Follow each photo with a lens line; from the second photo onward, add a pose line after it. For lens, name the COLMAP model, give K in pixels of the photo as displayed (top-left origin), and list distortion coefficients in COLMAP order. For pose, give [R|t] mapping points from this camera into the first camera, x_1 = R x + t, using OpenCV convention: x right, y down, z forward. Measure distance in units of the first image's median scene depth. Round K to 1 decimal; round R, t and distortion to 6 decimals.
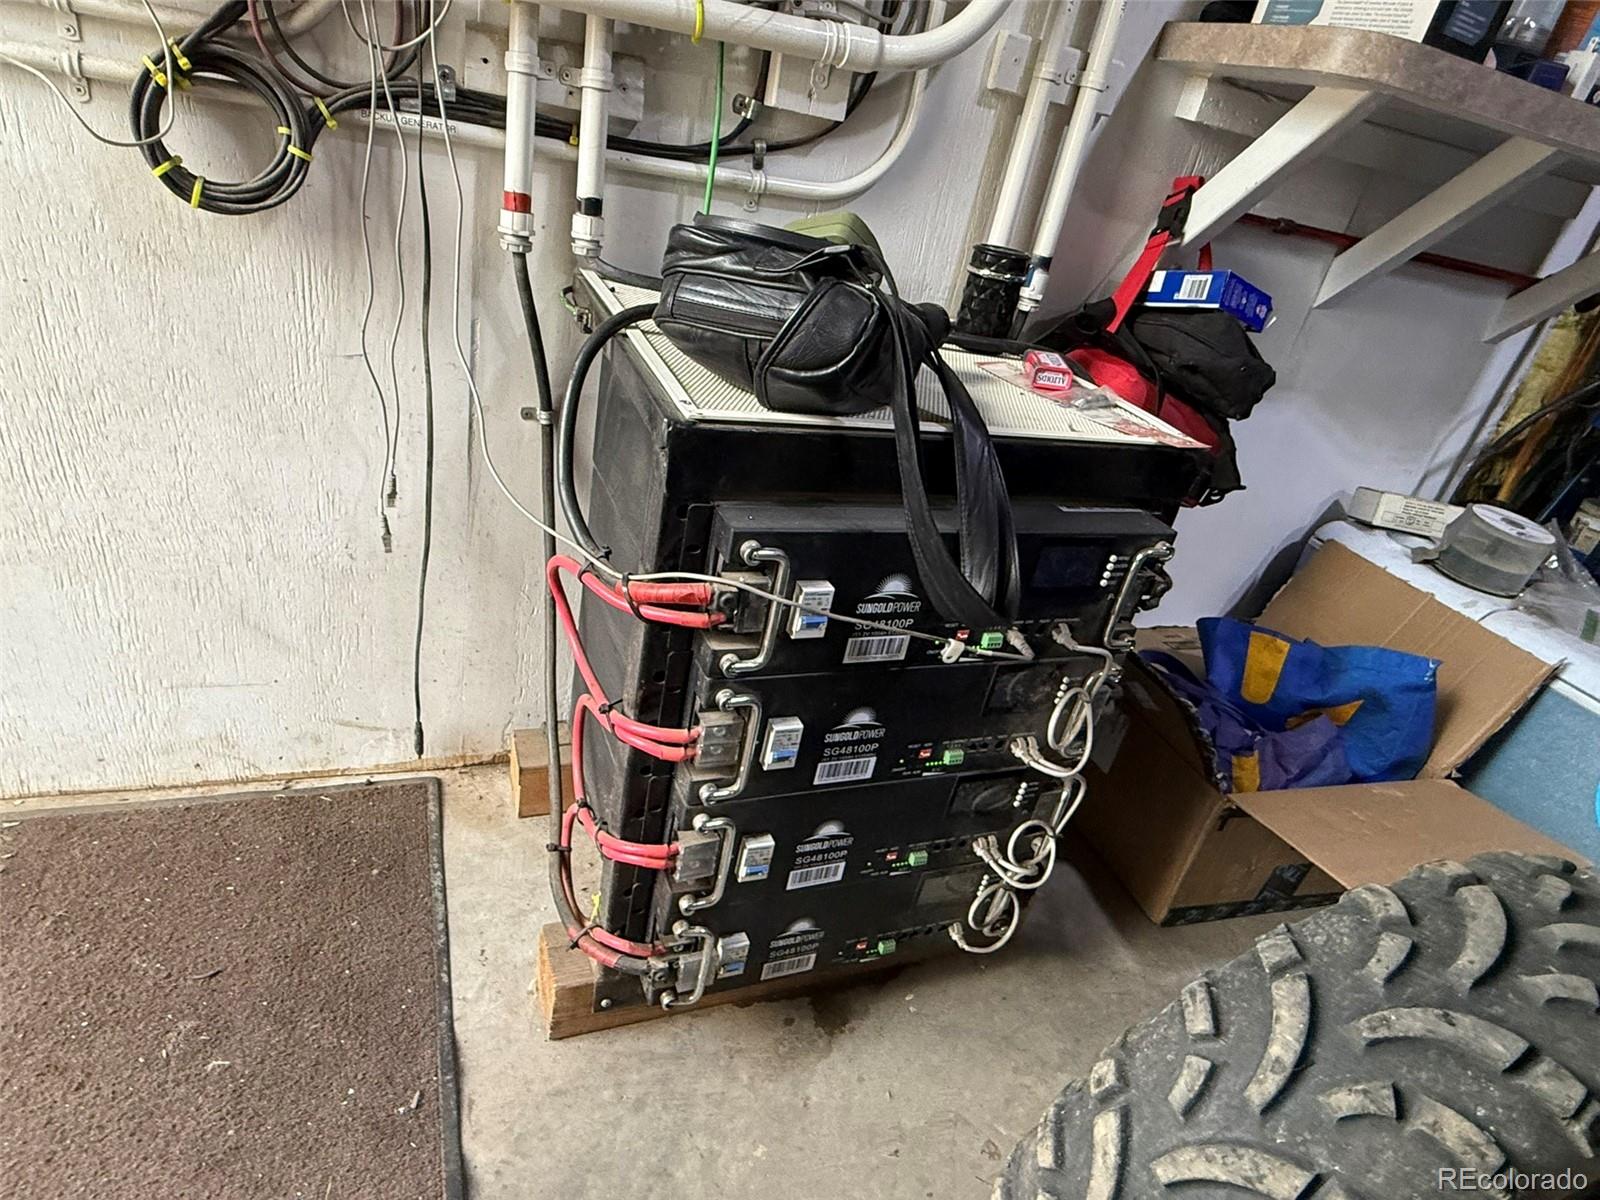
lens RADIAL K [[899.9, 0, 805.5], [0, 899.9, 597.2], [0, 0, 1]] dist [0.001092, -0.001931]
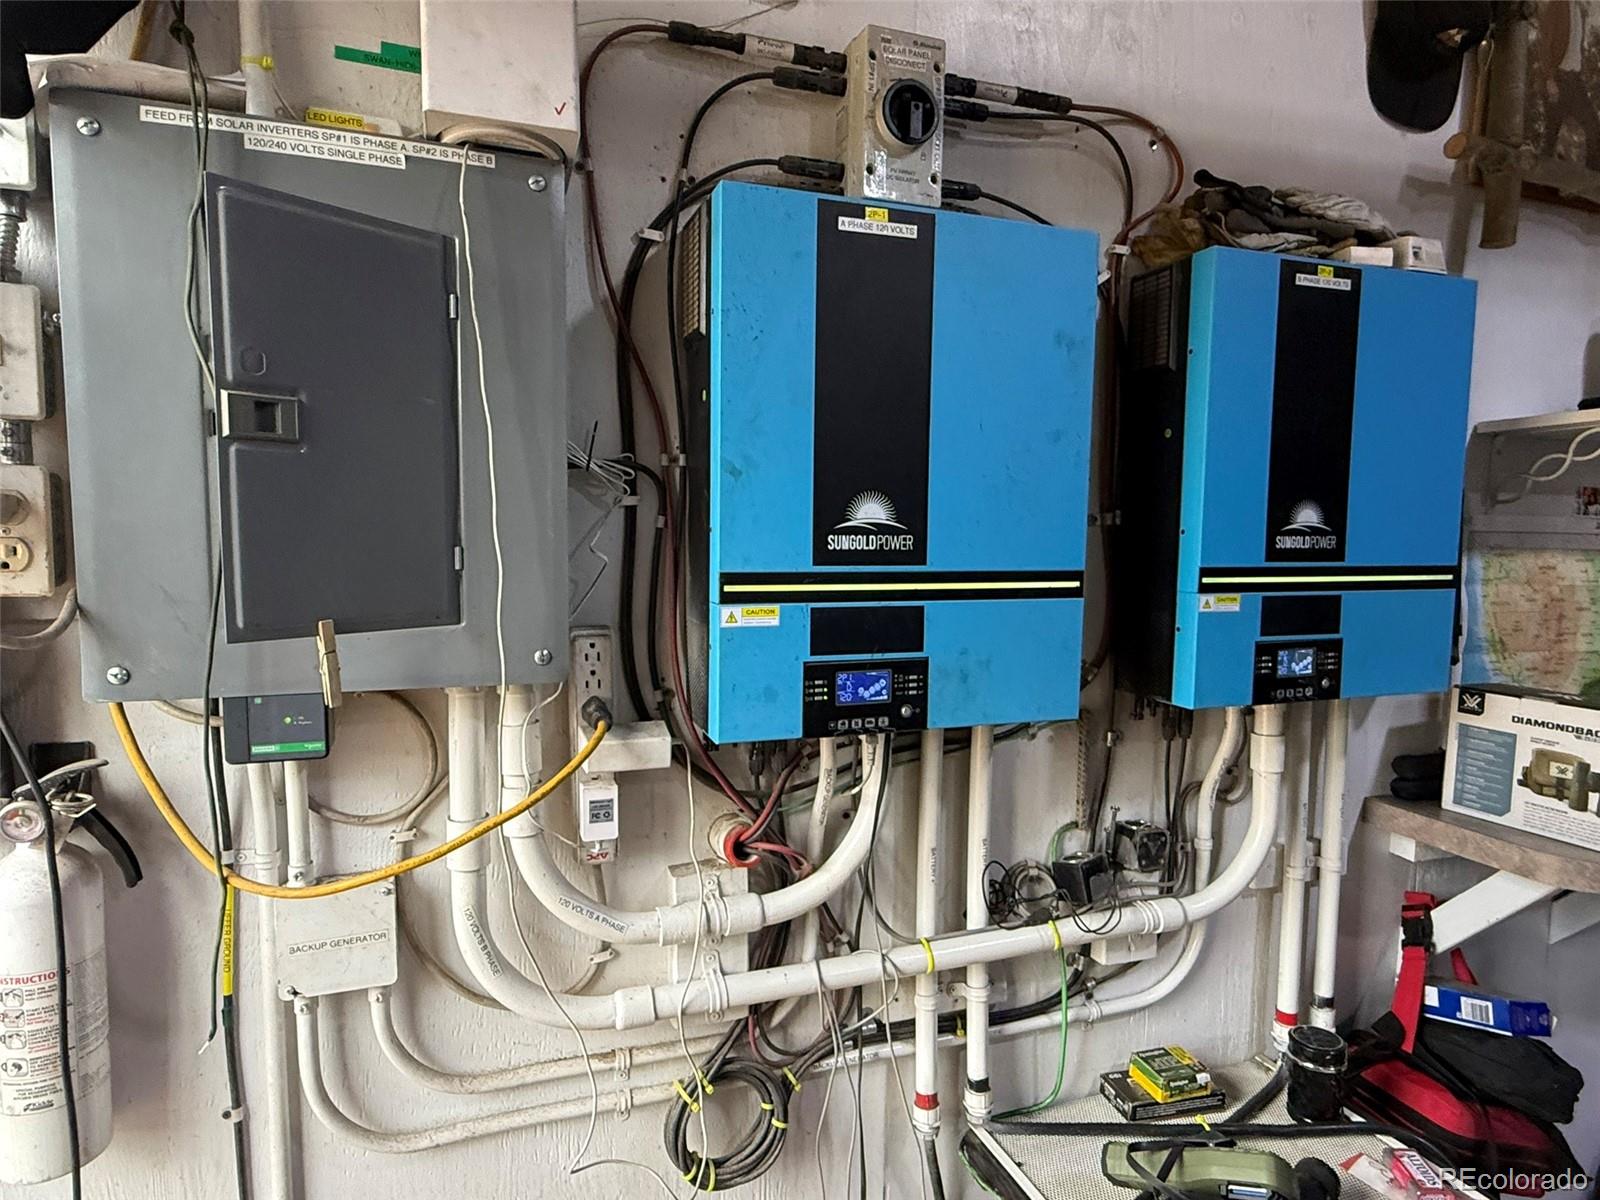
lens RADIAL K [[899.9, 0, 806.1], [0, 899.9, 601.8], [0, 0, 1]] dist [0.001092, -0.001931]
pose [[0.983649, -0.175586, -0.040042, -0.271741], [0.142612, 0.895211, -0.422208, -0.475111], [0.109980, 0.409594, 0.905614, -0.336678]]
